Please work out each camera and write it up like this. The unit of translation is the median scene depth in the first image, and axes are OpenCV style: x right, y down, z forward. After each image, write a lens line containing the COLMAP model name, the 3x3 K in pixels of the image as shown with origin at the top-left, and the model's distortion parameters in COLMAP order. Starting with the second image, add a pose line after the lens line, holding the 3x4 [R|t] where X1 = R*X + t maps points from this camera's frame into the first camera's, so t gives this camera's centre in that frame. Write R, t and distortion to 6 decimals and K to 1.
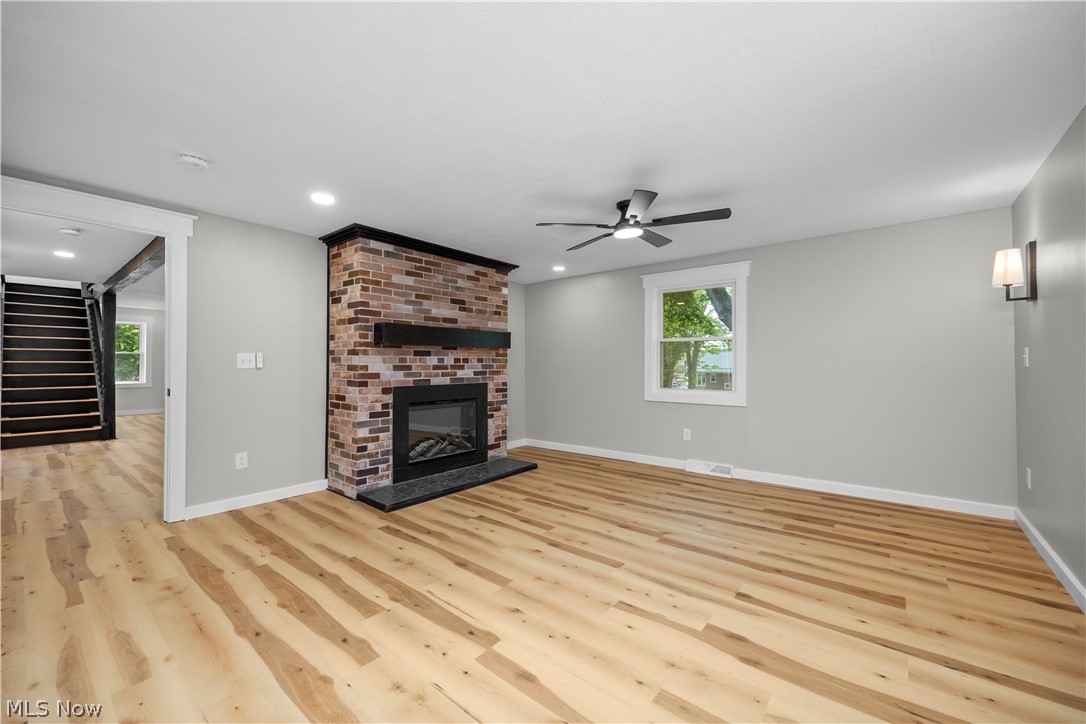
lens RADIAL K [[425.1, 0, 524.6], [0, 425.1, 366.0], [0, 0, 1]] dist [-0.000459, 0.000341]
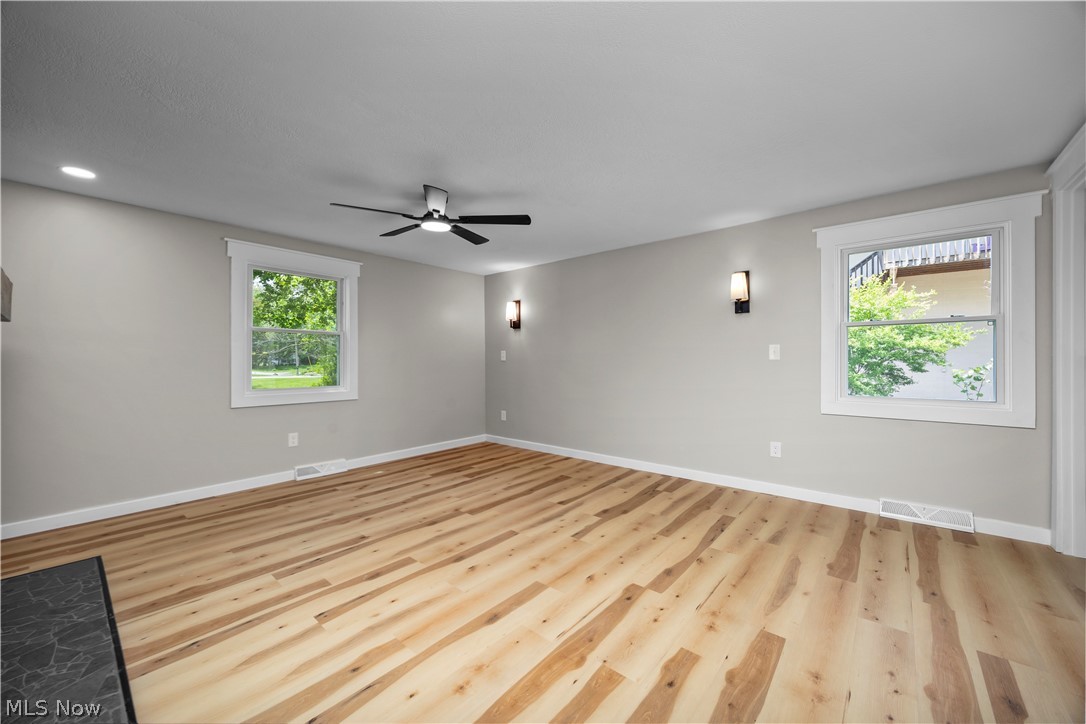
lens RADIAL K [[425.1, 0, 547.7], [0, 425.1, 360.7], [0, 0, 1]] dist [-0.000459, 0.000341]
pose [[-0.017080, -0.002716, 0.999850, -0.642442], [0.006306, 0.999976, 0.002824, 0.001072], [-0.999834, 0.006354, -0.017062, 0.639900]]
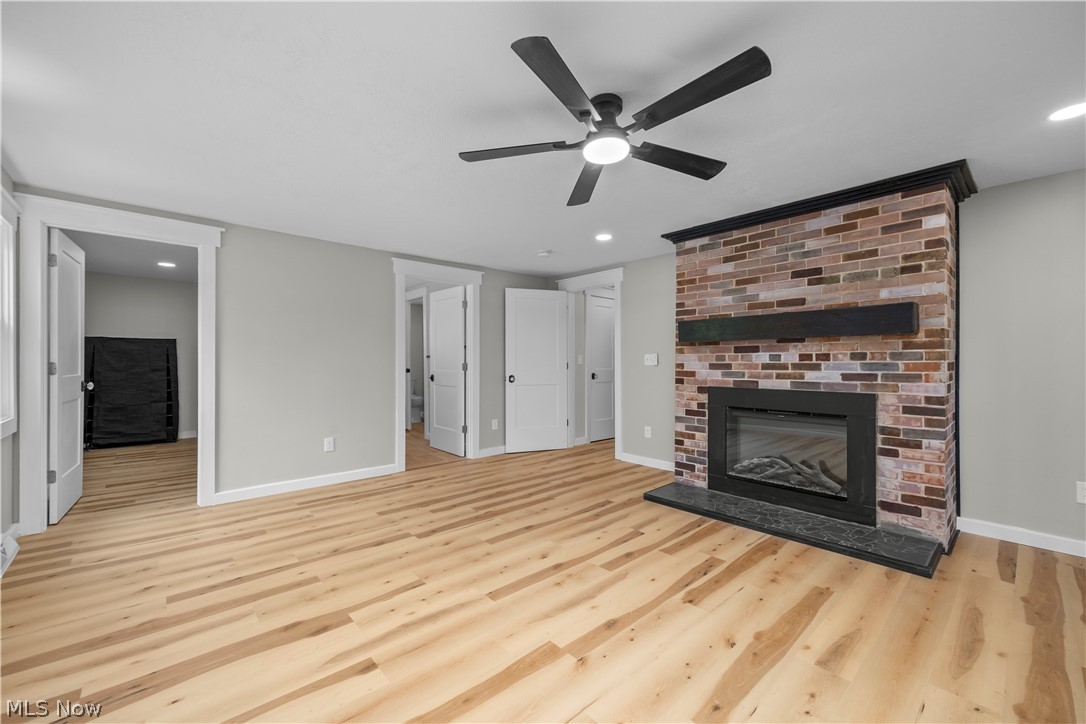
lens RADIAL K [[425.1, 0, 556.6], [0, 425.1, 363.9], [0, 0, 1]] dist [-0.000459, 0.000341]
pose [[-0.094228, 0.004523, -0.995540, 0.735328], [-0.004236, 0.999979, 0.004944, -0.004070], [0.995542, 0.004683, -0.094207, 0.835784]]
